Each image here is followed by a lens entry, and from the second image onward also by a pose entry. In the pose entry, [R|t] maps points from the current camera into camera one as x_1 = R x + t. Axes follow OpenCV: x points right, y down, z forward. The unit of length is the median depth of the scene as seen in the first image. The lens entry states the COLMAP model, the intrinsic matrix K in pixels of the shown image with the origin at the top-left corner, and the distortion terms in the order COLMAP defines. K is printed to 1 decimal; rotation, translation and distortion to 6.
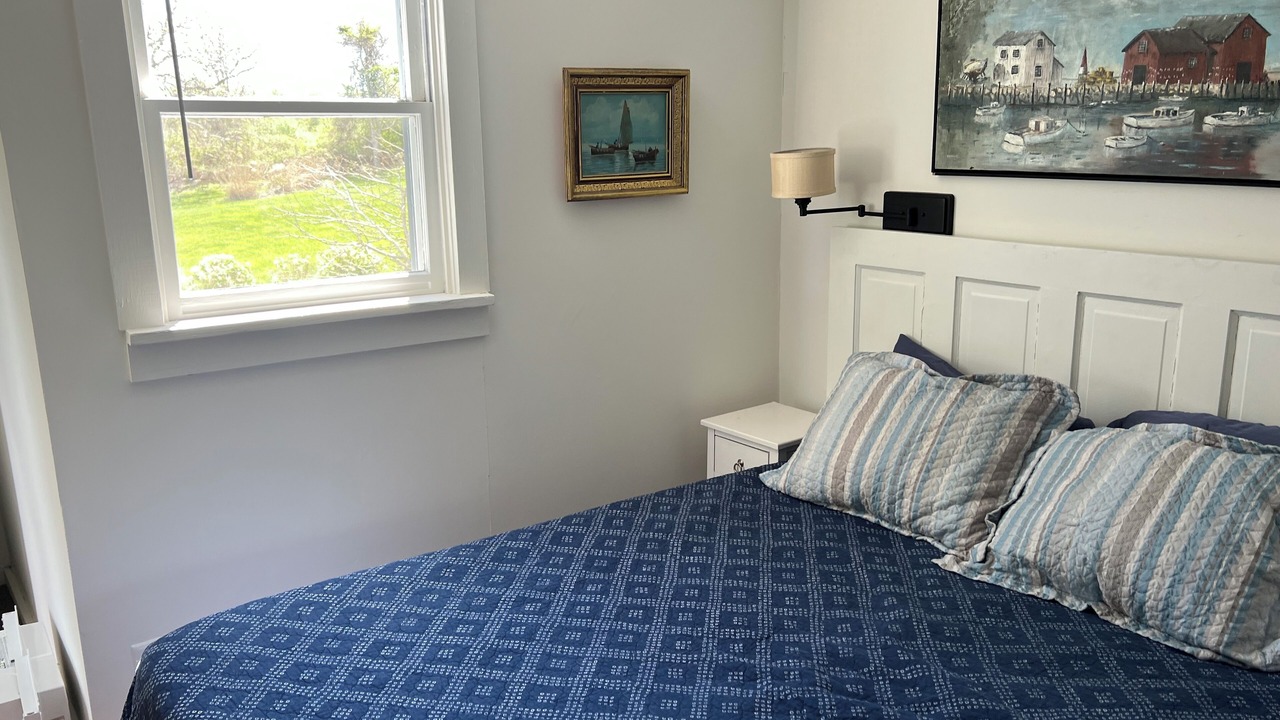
lens RADIAL K [[1029.8, 0, 640.0], [0, 1029.8, 360.0], [0, 0, 1]] dist [0.028786, -0.009653]
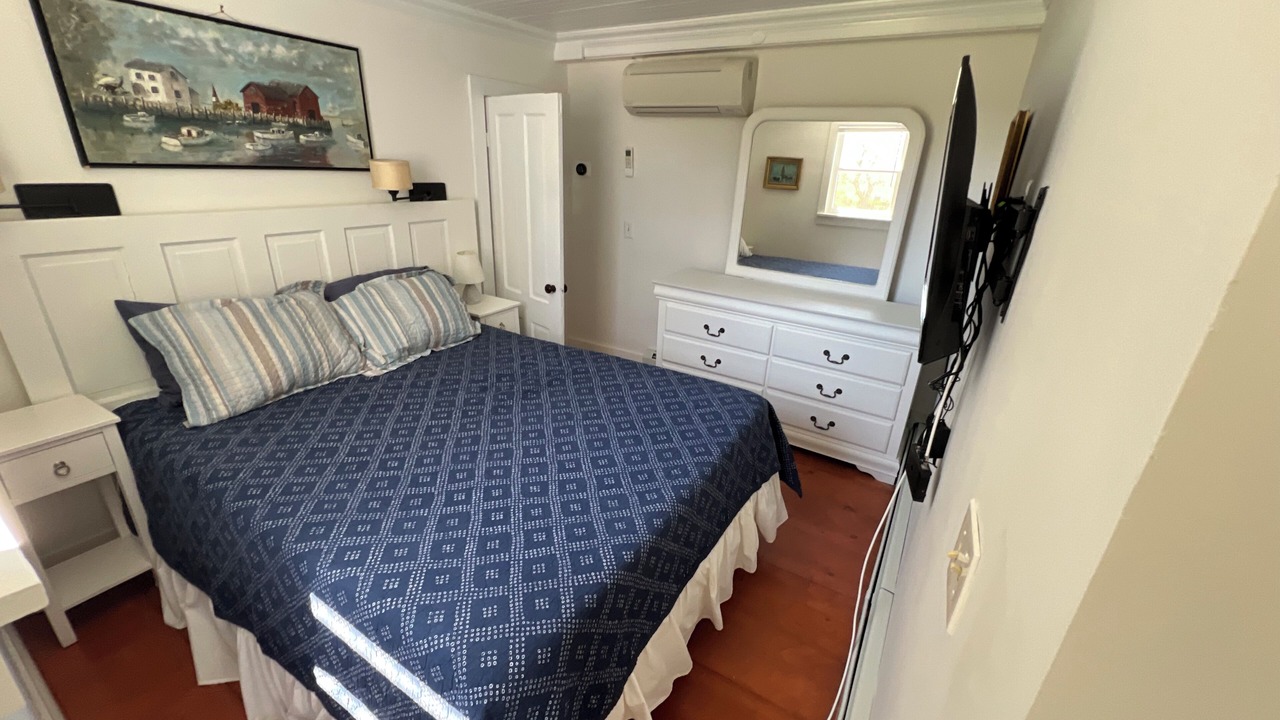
lens RADIAL K [[511.6, 0, 646.3], [0, 511.6, 358.5], [0, 0, 1]] dist [-0.002625, -0.000334]
pose [[-0.384218, -0.335654, 0.860066, -0.670480], [0.165502, 0.891440, 0.421833, -0.141470], [-0.908287, 0.304418, -0.286956, 0.737954]]
